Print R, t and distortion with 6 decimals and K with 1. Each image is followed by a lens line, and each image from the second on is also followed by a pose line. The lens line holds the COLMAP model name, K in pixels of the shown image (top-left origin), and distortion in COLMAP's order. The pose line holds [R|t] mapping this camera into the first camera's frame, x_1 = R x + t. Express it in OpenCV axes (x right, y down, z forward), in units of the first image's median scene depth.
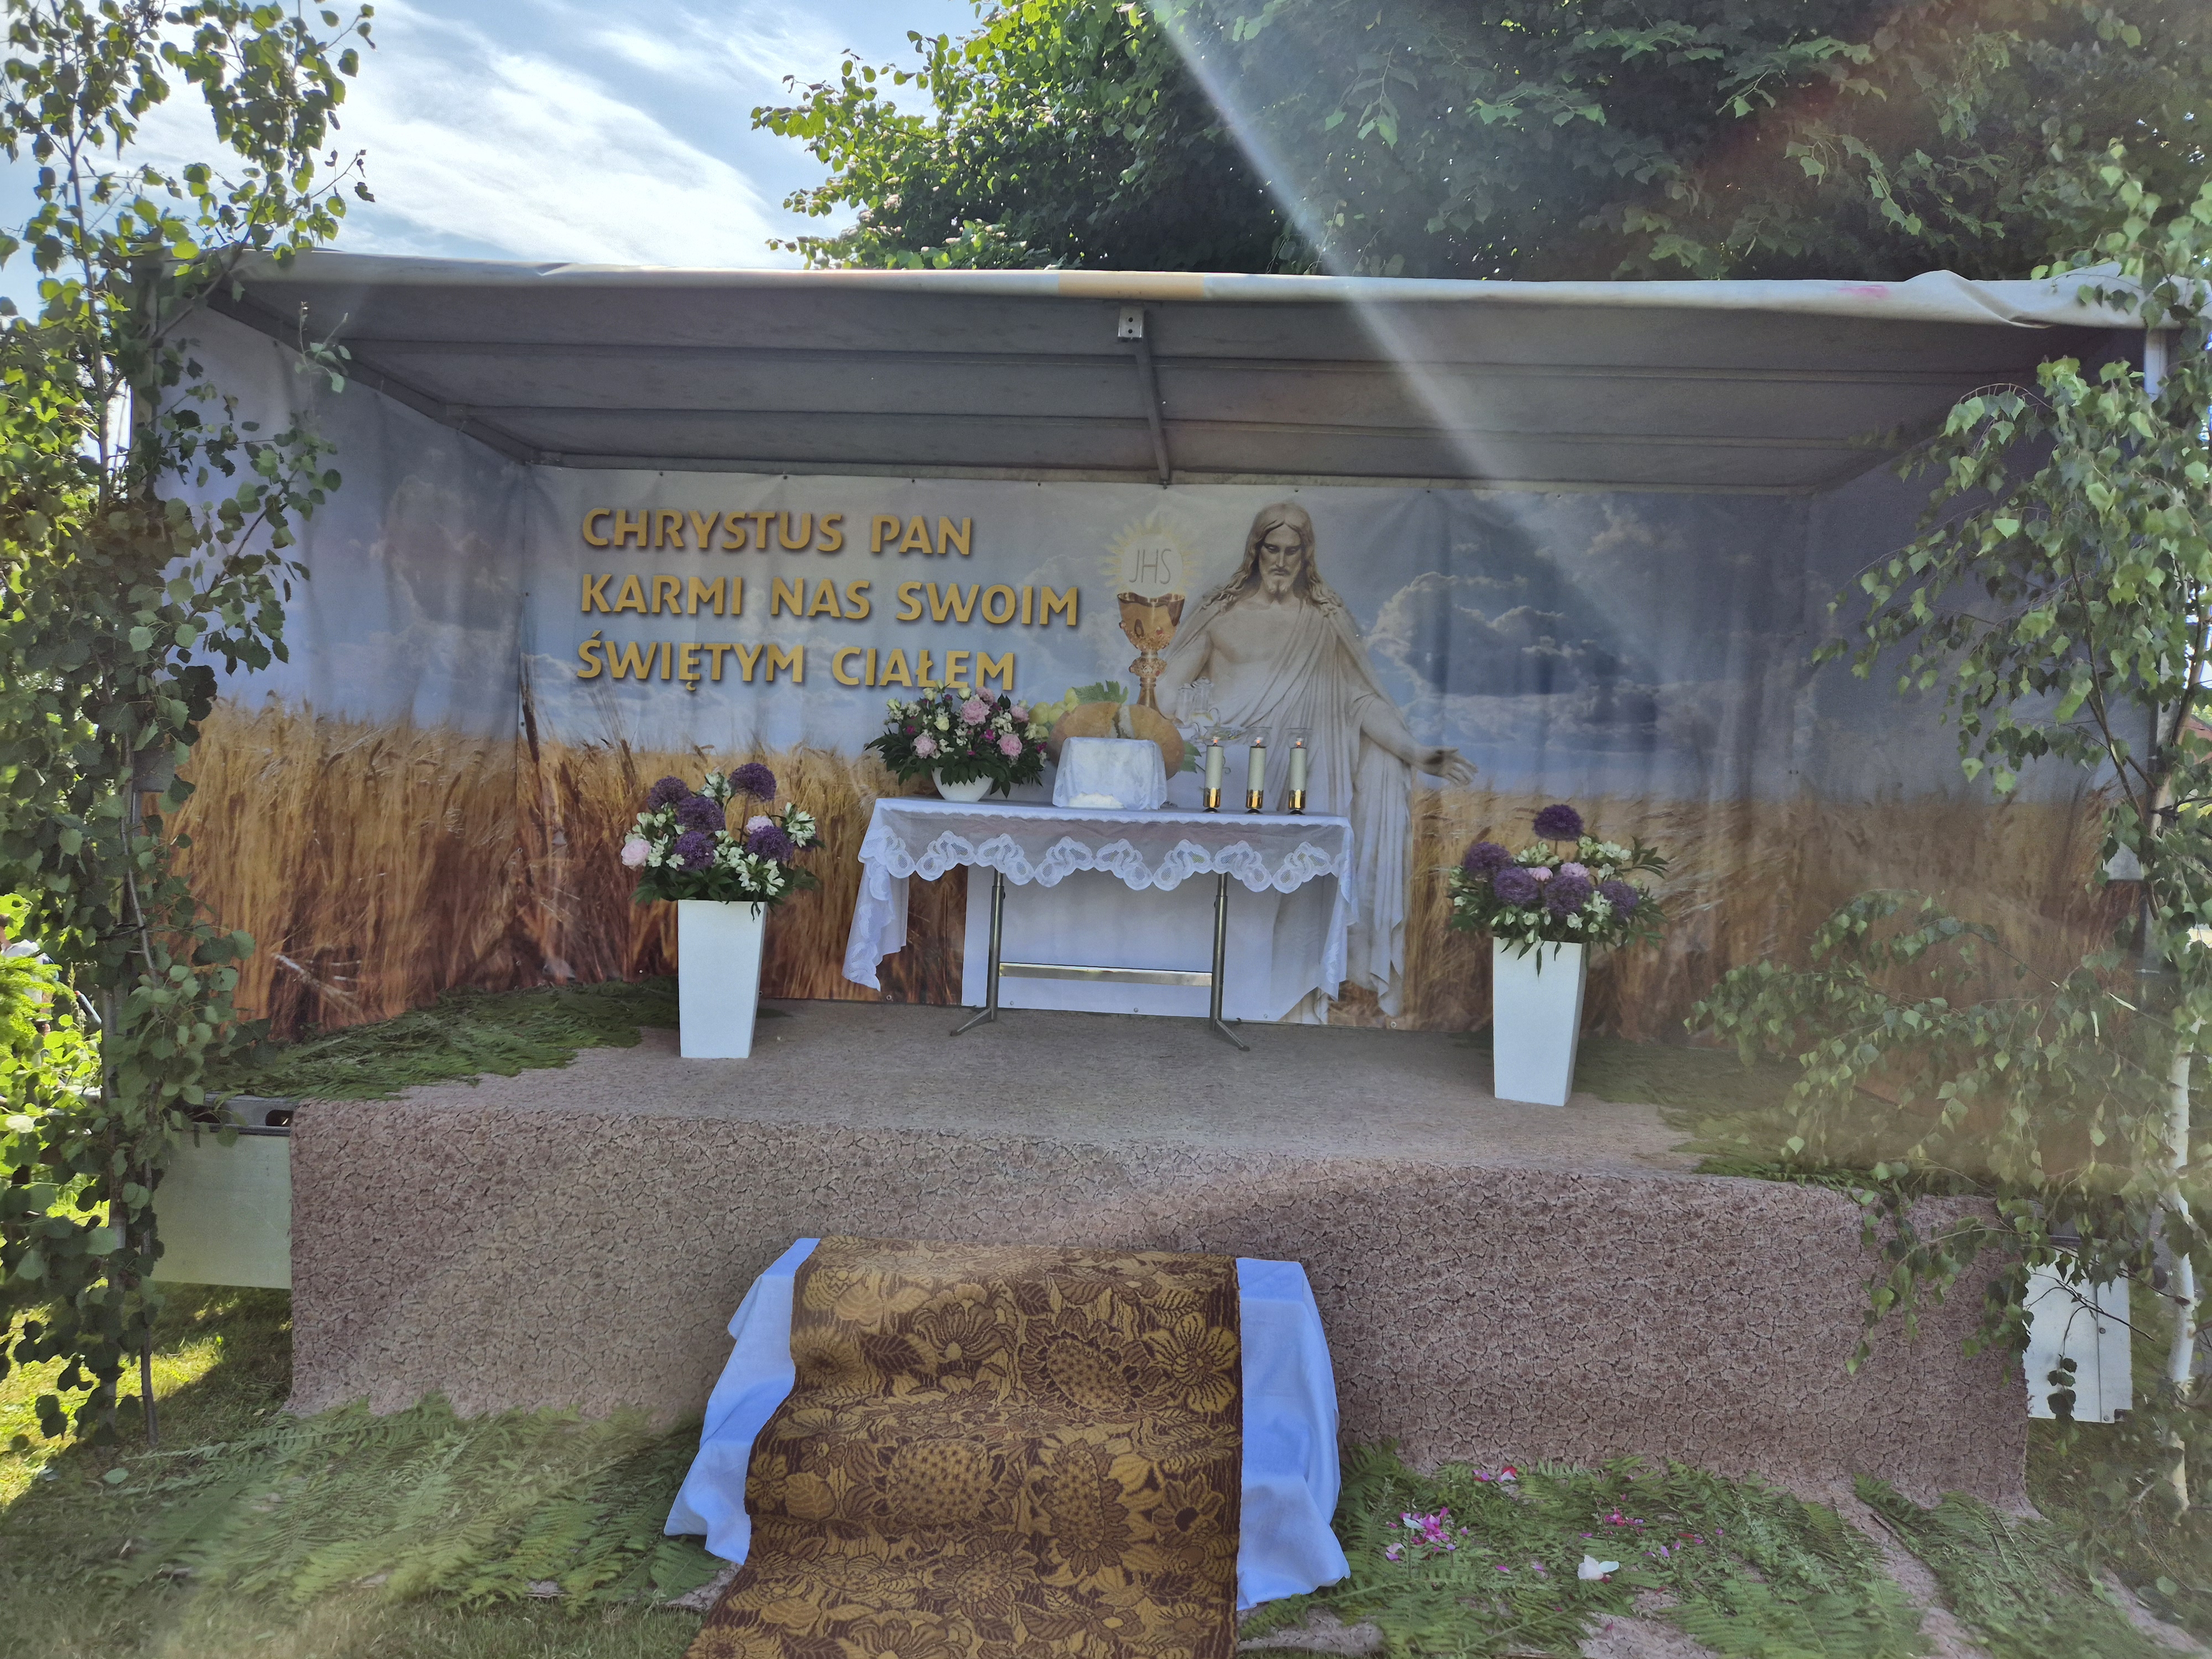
lens RADIAL K [[1601.8, 0, 1039.0], [0, 1601.8, 815.2], [0, 0, 1]] dist [0.088813, -0.005447]
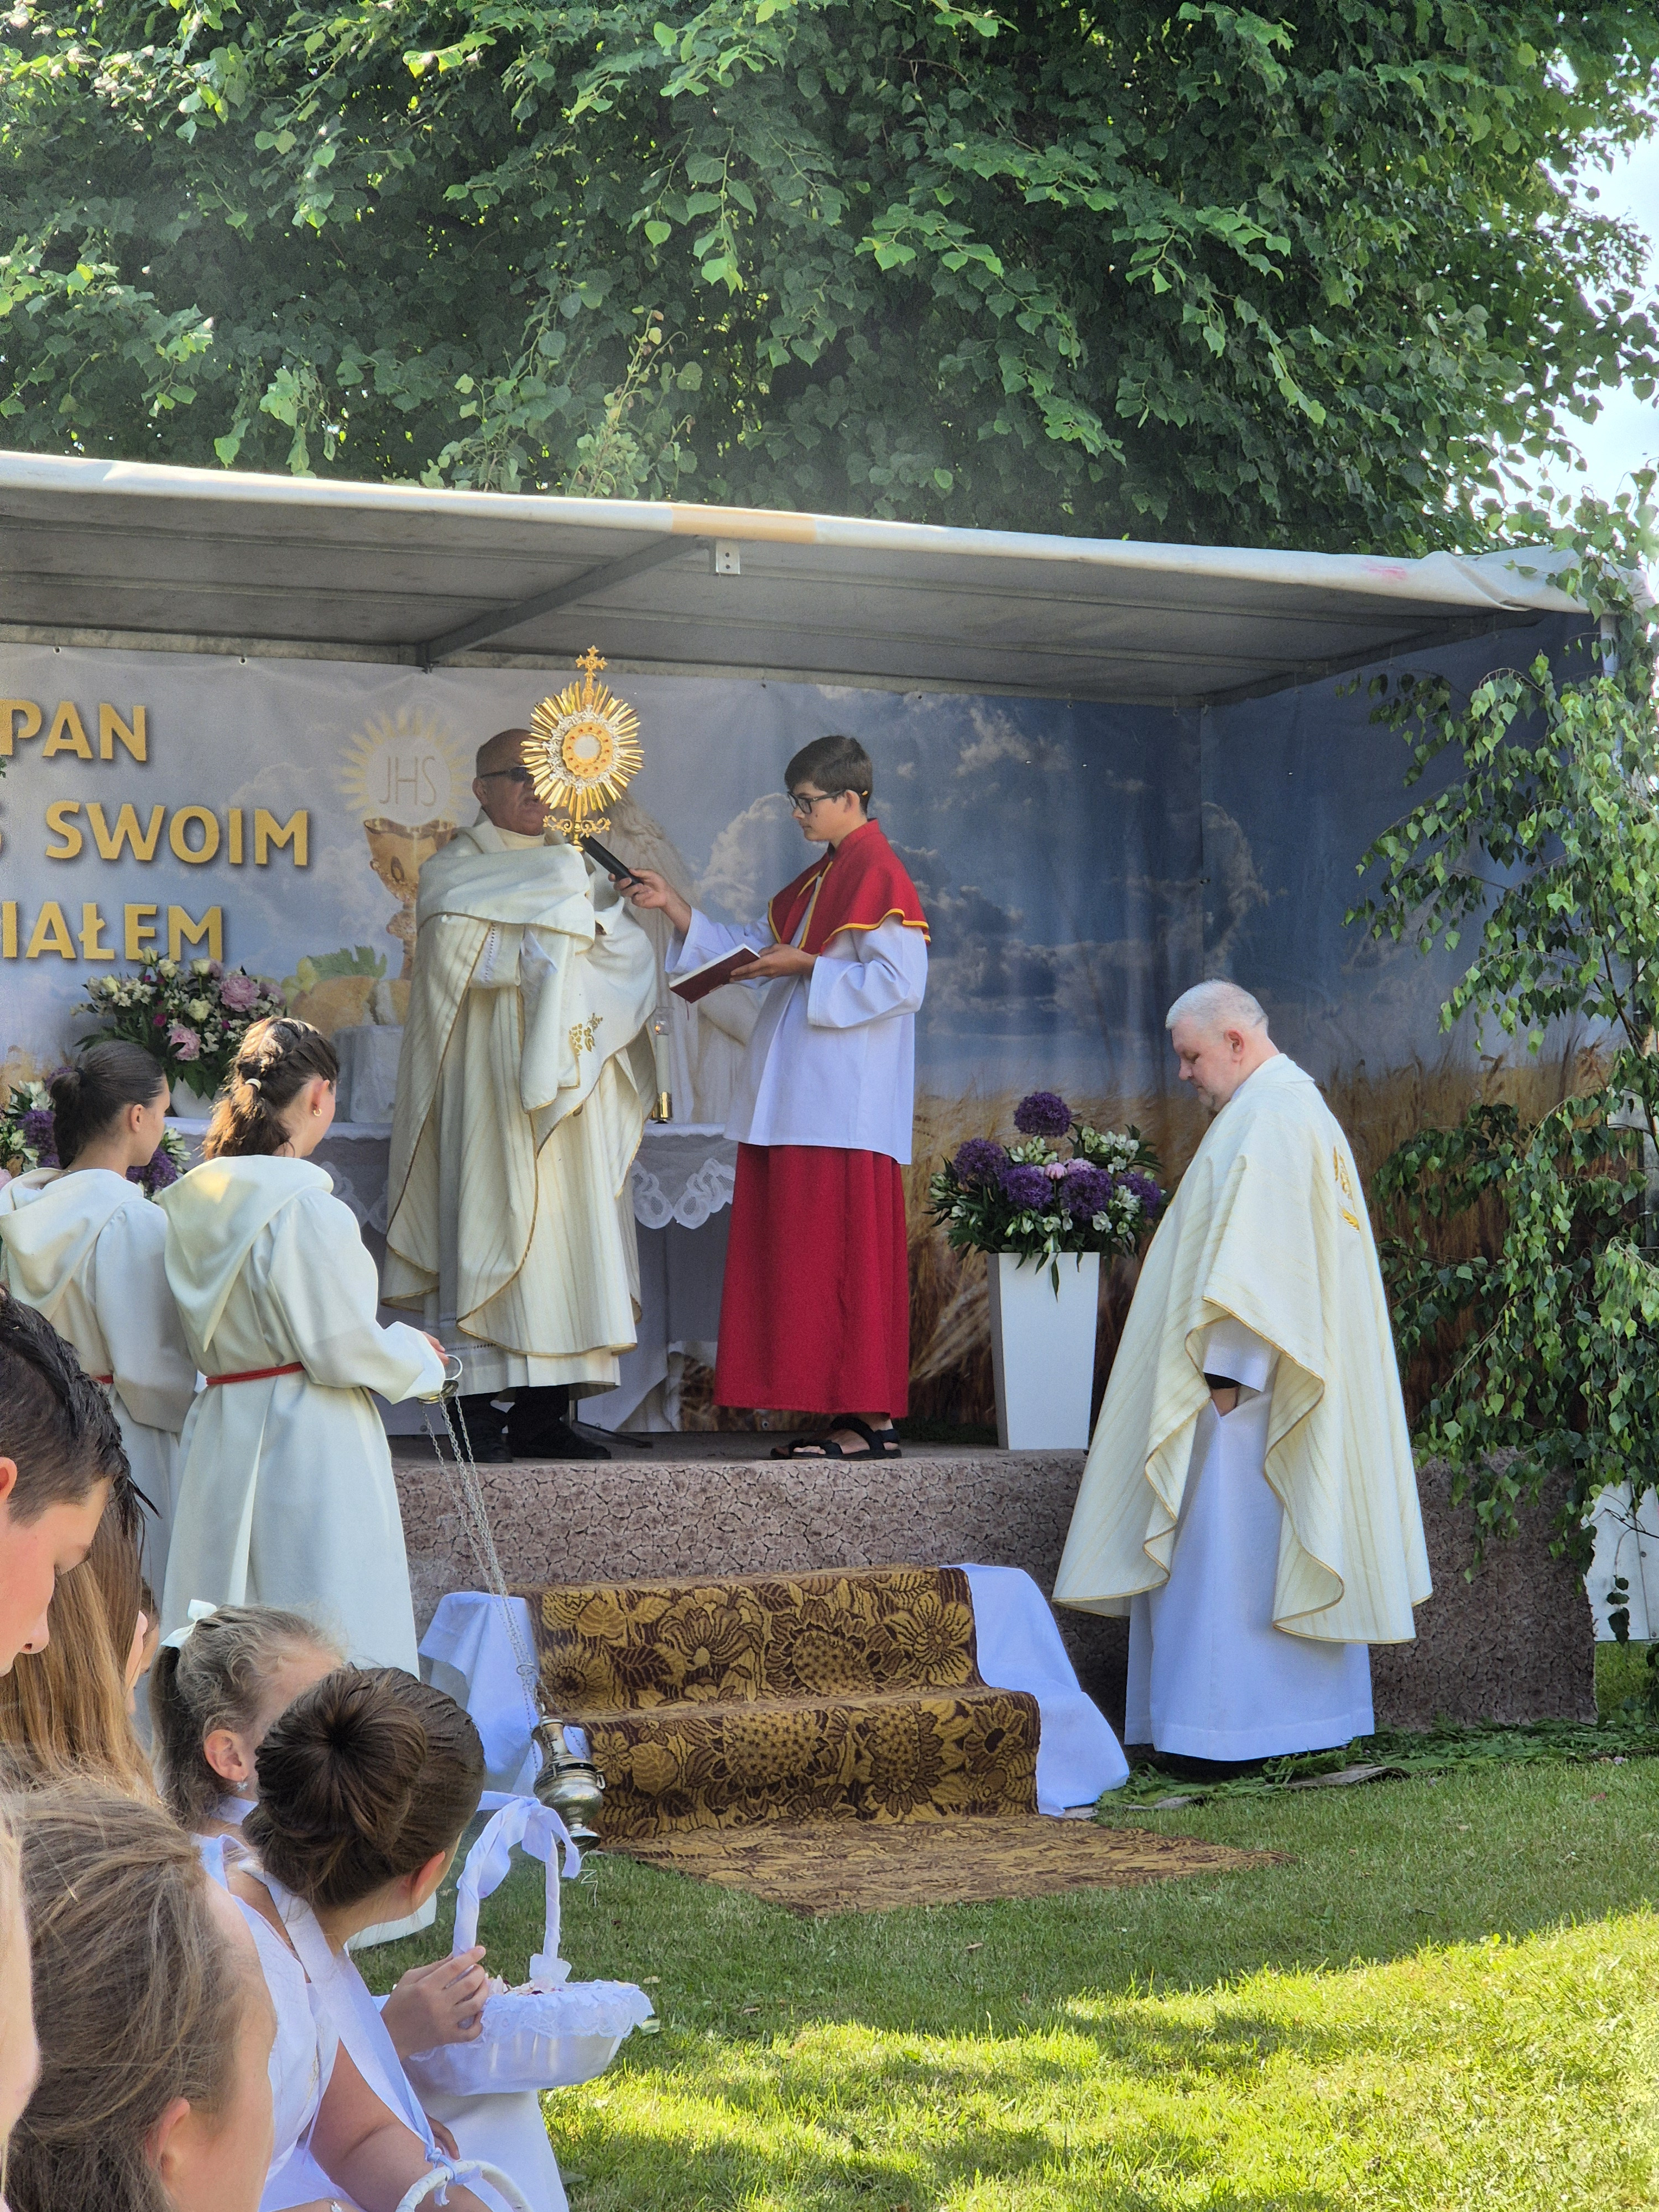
lens RADIAL K [[4262.4, 0, 800.3], [0, 4262.4, 1097.4], [0, 0, 1]] dist [0.003704, 0.777612]
pose [[0.883183, -0.026701, 0.468267, -0.753003], [0.046685, 0.998425, -0.031120, 0.053944], [-0.466699, 0.049346, 0.883039, -0.810784]]
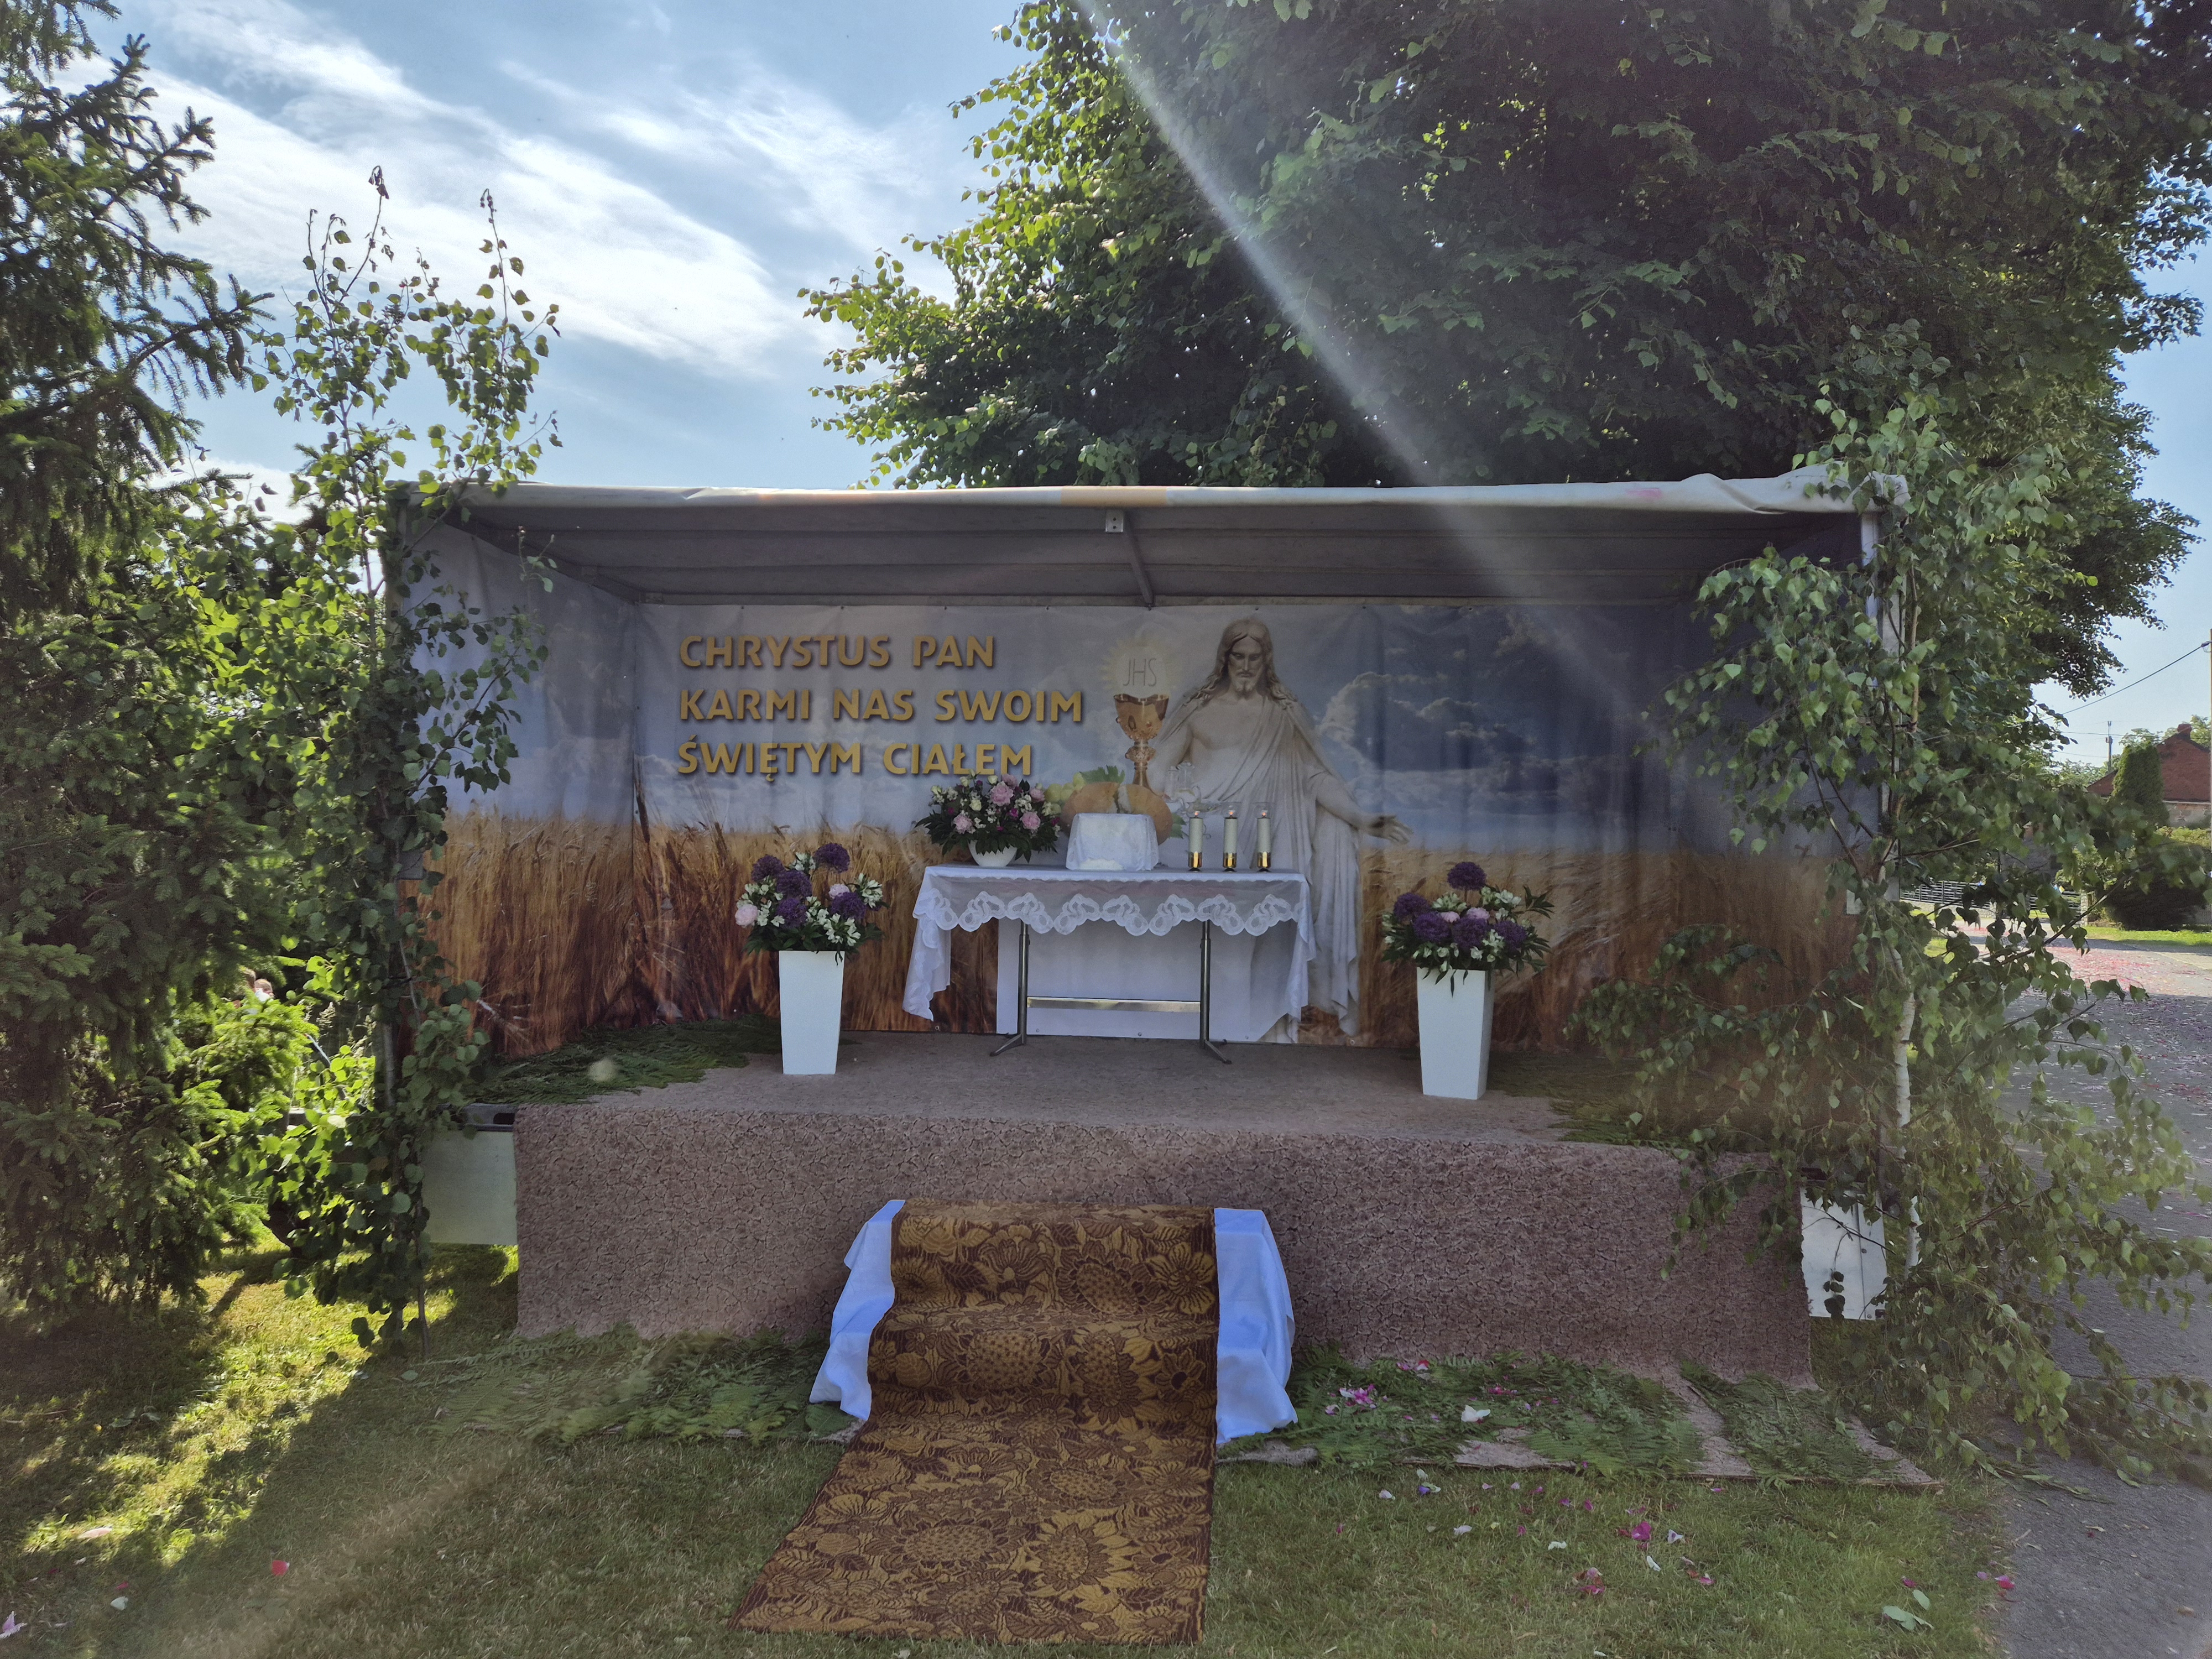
lens RADIAL K [[1564.5, 0, 969.2], [0, 1564.5, 795.3], [0, 0, 1]] dist [0.088689, -0.000025]
pose [[0.998477, -0.026461, -0.048407, -0.006876], [0.024327, 0.998729, -0.044153, -0.012127], [0.049514, 0.042909, 0.997851, -0.235832]]
